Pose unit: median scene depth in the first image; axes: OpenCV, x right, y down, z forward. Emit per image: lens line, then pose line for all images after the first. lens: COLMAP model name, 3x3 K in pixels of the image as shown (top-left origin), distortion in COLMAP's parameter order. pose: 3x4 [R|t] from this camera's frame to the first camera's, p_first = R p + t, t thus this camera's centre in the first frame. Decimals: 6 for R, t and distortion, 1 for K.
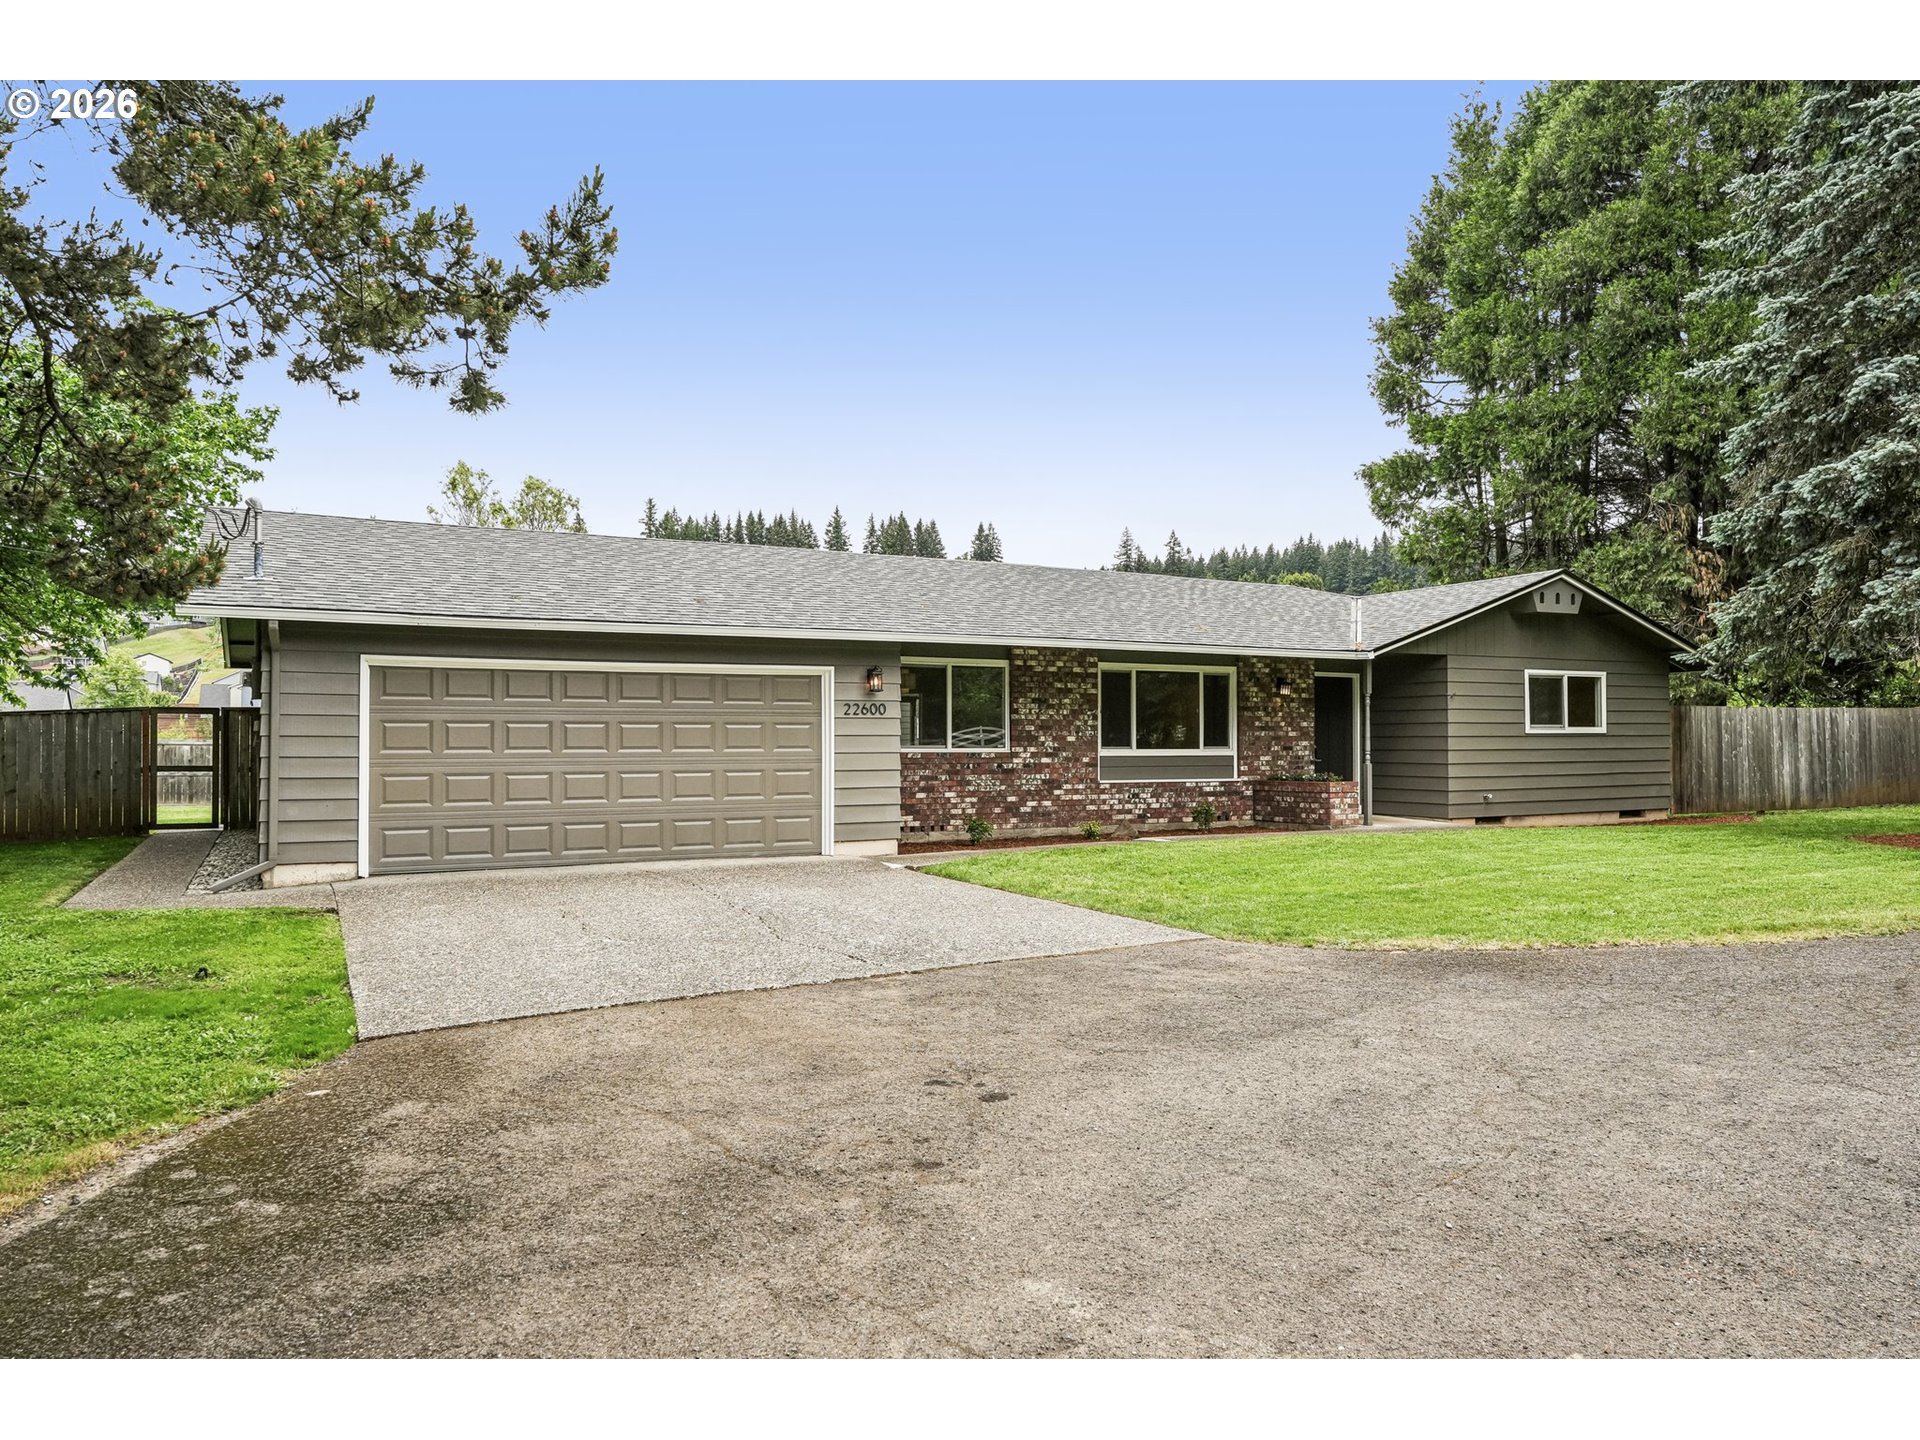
lens RADIAL K [[1519.1, 0, 960.0], [0, 1519.1, 720.0], [0, 0, 1]] dist [-0.001193, -0.000140]
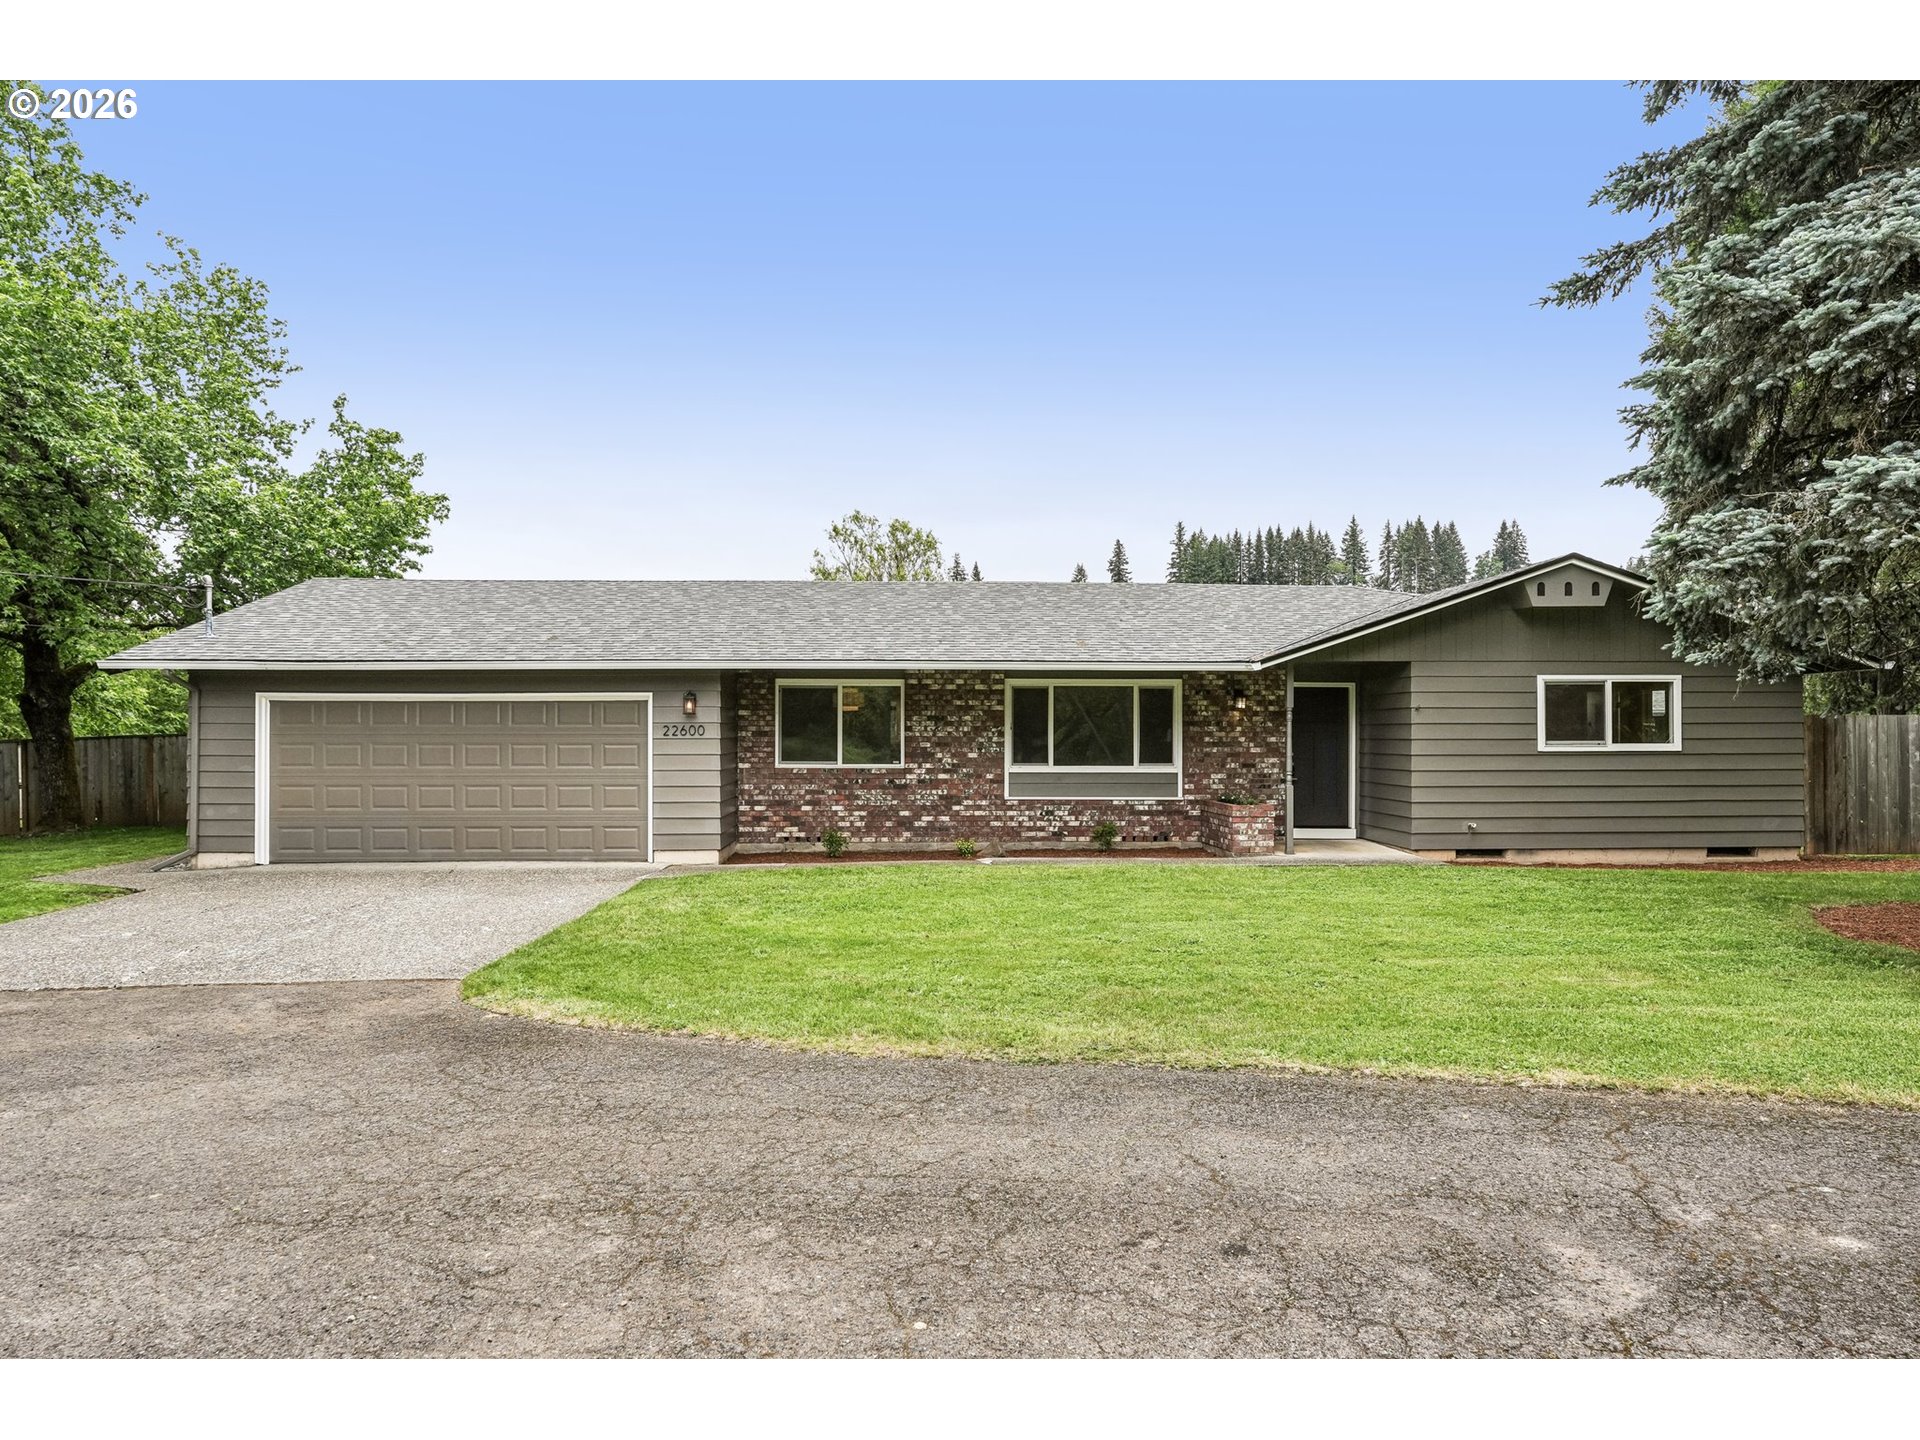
lens RADIAL K [[1312.6, 0, 969.1], [0, 1312.6, 713.0], [0, 0, 1]] dist [-0.005891, -0.000466]
pose [[0.871532, -0.005276, -0.490310, 0.493996], [0.006413, 0.999979, 0.000638, -0.016241], [0.490297, -0.003700, 0.871548, 0.233614]]
